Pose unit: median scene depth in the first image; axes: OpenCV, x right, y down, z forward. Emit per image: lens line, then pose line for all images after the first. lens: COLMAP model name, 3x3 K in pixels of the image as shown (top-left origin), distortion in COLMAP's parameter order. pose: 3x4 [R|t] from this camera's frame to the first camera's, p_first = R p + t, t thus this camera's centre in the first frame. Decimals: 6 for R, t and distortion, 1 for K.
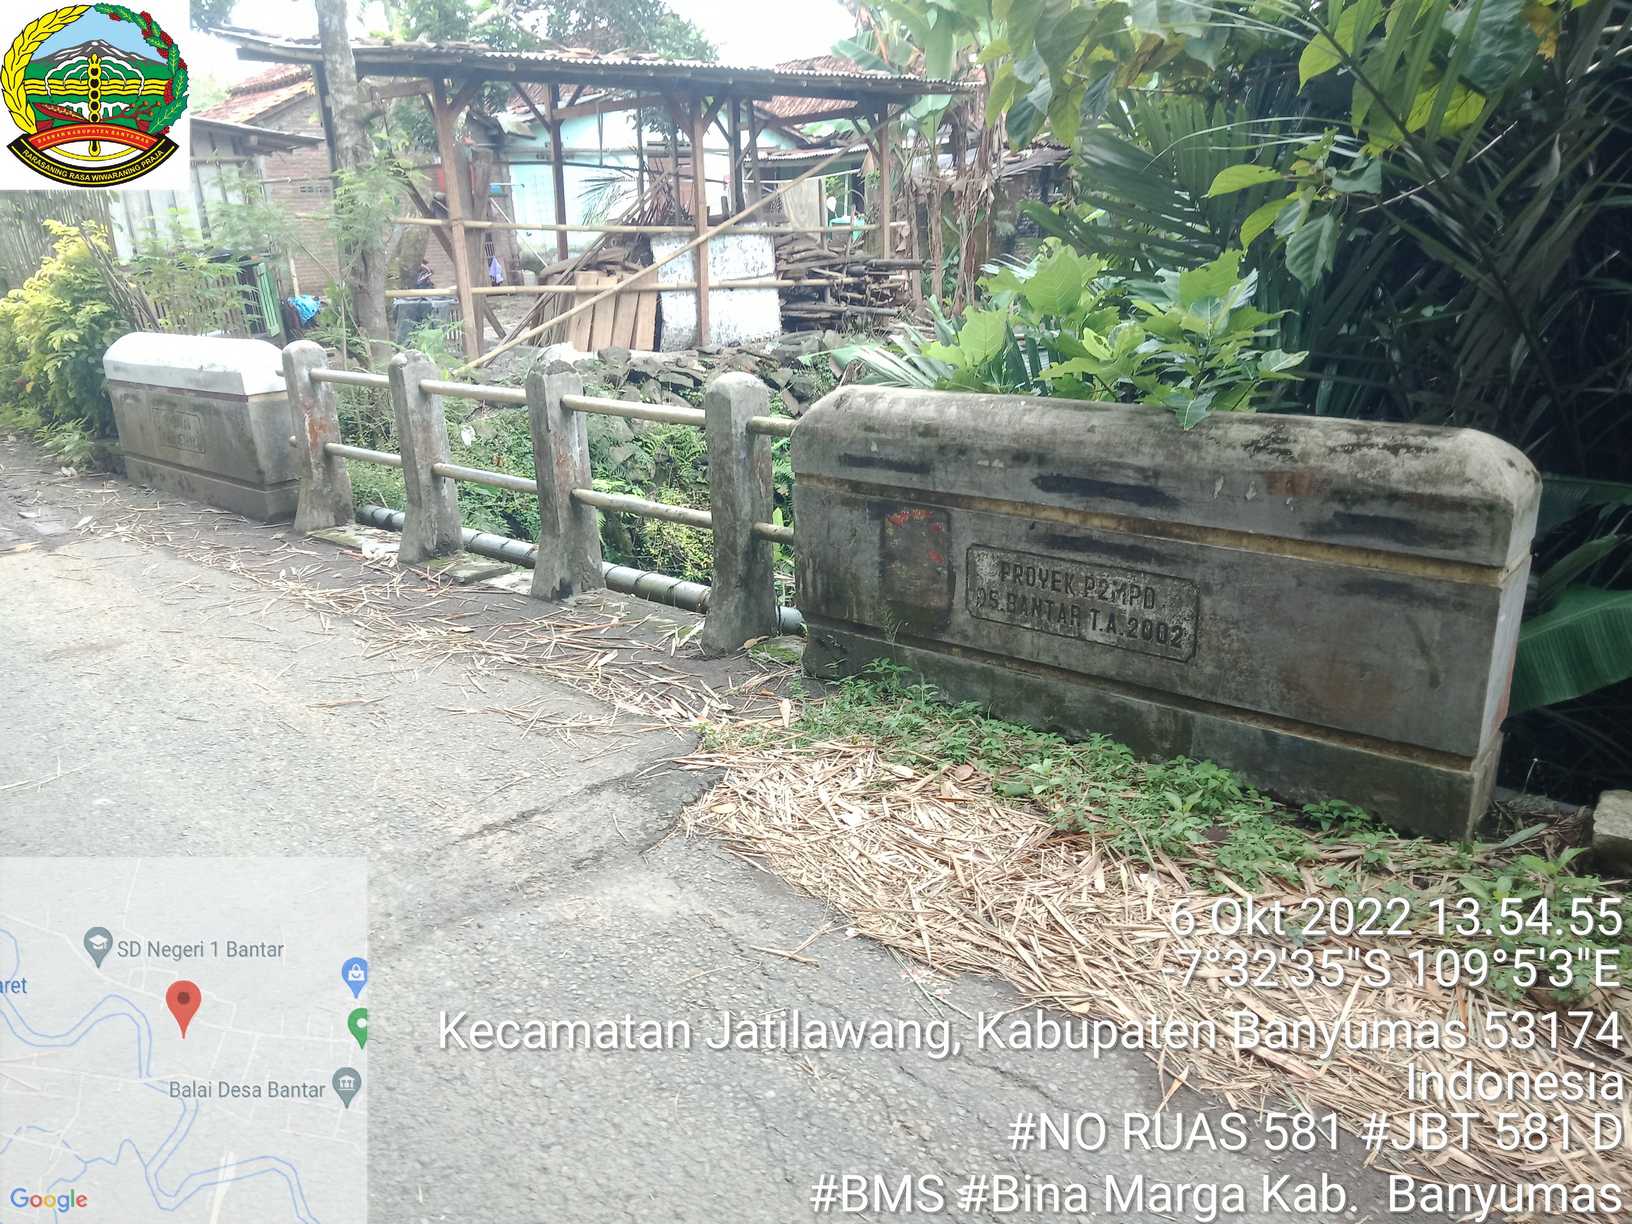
lens RADIAL K [[1204.2, 0, 804.0], [0, 1204.2, 618.6], [0, 0, 1]] dist [0.018835, -0.002384]
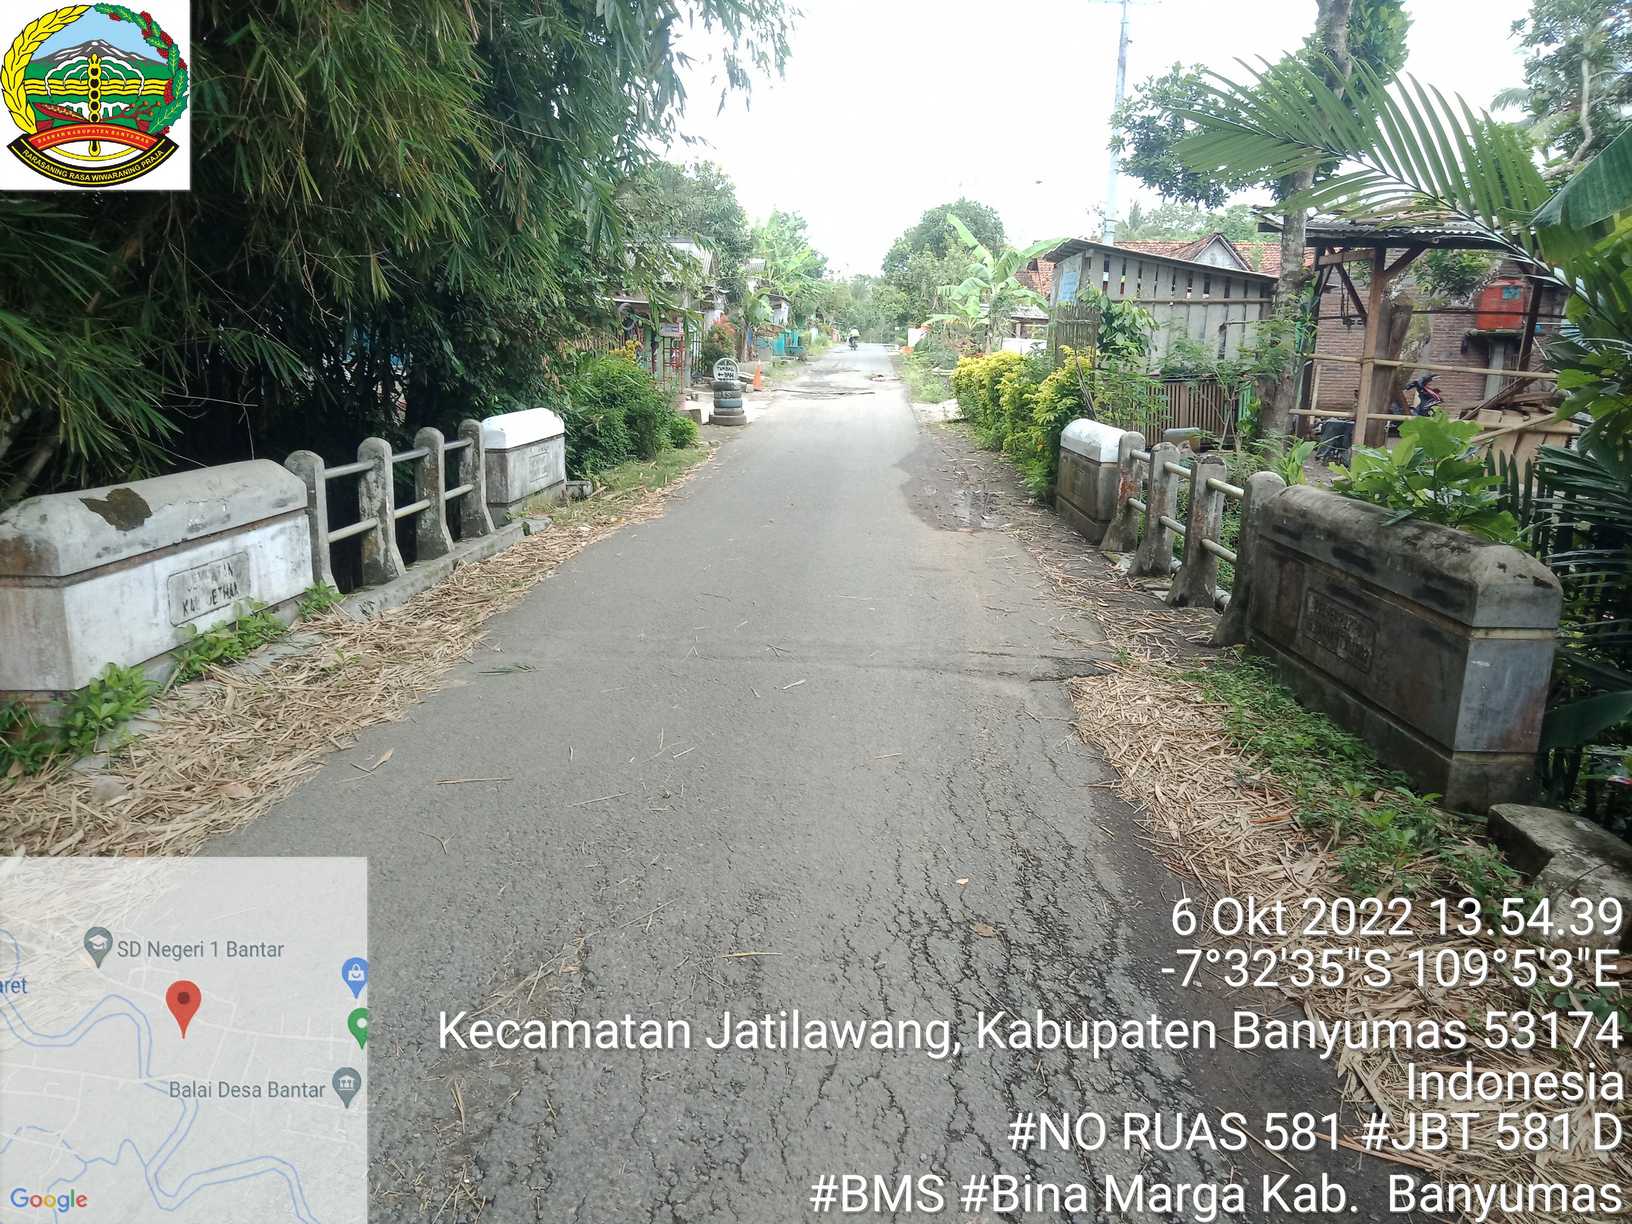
lens RADIAL K [[1180.3, 0, 807.0], [0, 1180.3, 614.9], [0, 0, 1]] dist [0.045371, -0.058702]
pose [[0.642989, 0.223698, -0.732478, 0.901608], [-0.287111, 0.957051, 0.040249, 0.102537], [0.710023, 0.184423, 0.679600, -0.541460]]
